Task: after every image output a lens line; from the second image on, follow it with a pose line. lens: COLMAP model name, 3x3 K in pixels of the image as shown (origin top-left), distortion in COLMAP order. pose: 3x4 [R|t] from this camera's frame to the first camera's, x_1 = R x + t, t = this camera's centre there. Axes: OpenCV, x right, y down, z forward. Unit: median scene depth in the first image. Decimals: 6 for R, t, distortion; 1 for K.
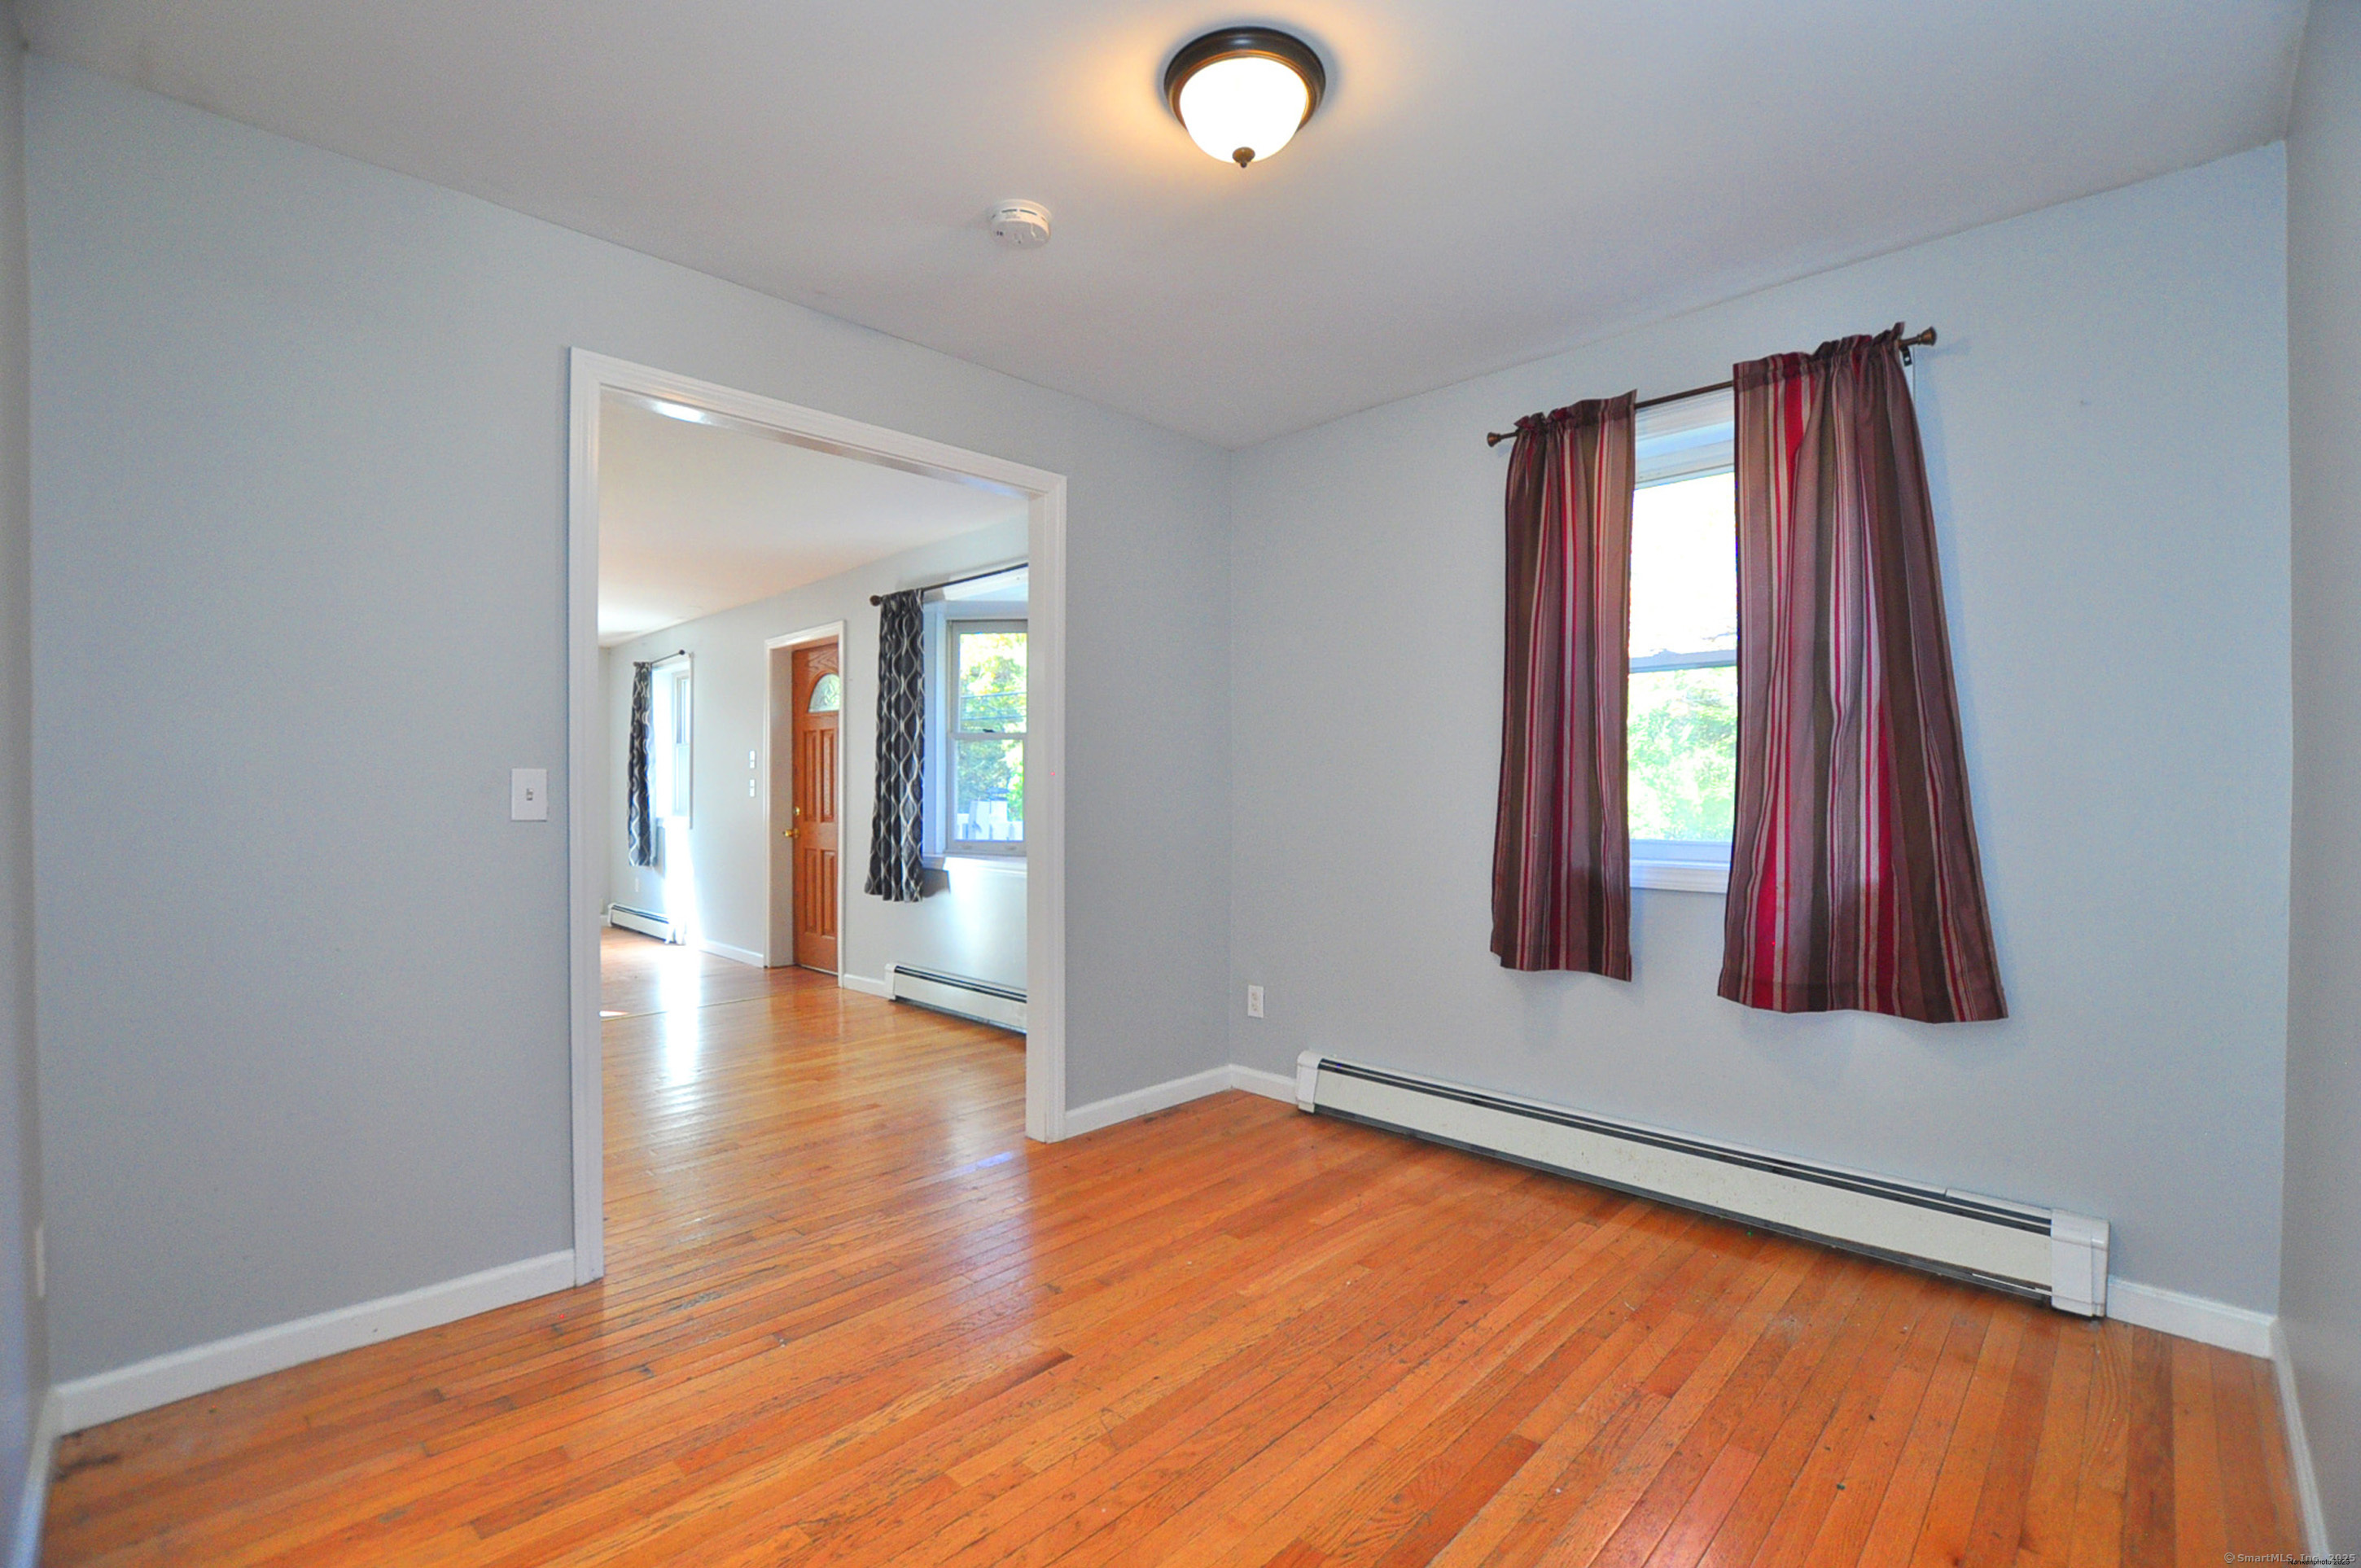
lens RADIAL K [[1044.3, 0, 1198.3], [0, 1044.3, 797.2], [0, 0, 1]] dist [-0.030795, 0.000139]
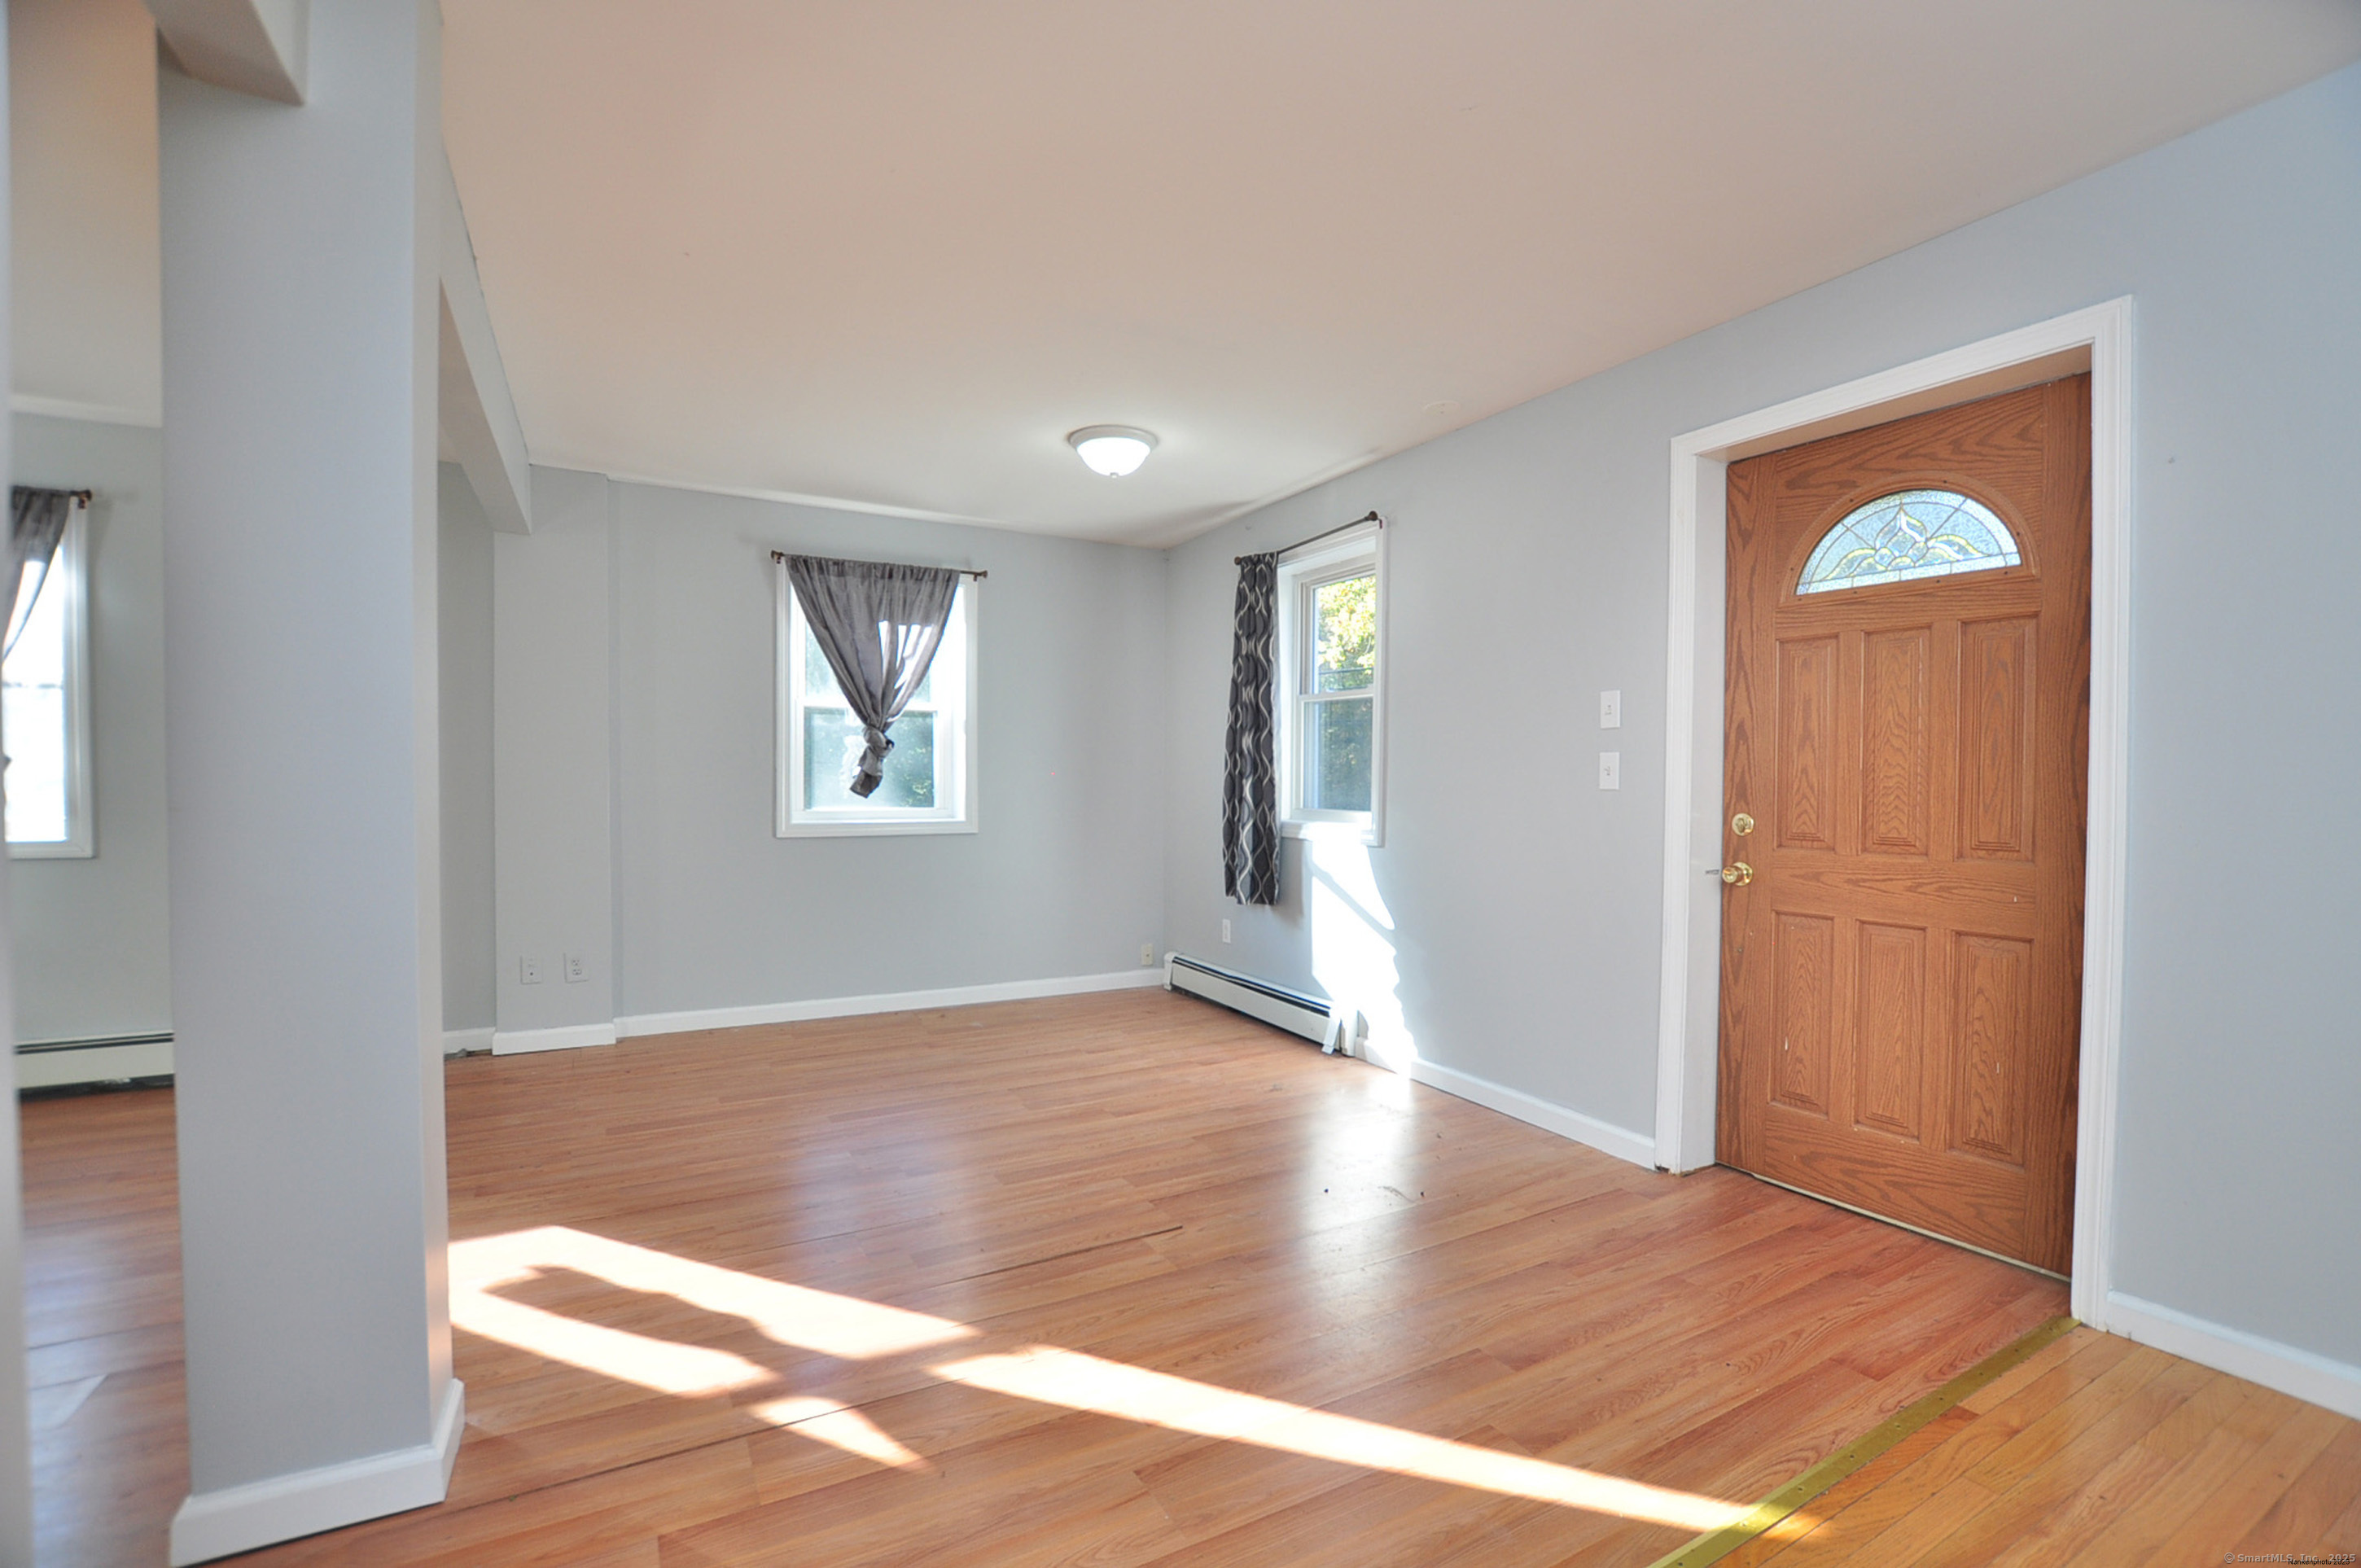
lens RADIAL K [[1044.3, 0, 1198.3], [0, 1044.3, 797.2], [0, 0, 1]] dist [-0.030795, 0.000139]
pose [[0.958615, 0.011657, -0.284466, -0.622729], [-0.007903, 0.999866, 0.014341, -0.003364], [0.284595, -0.011500, 0.958579, 0.664715]]
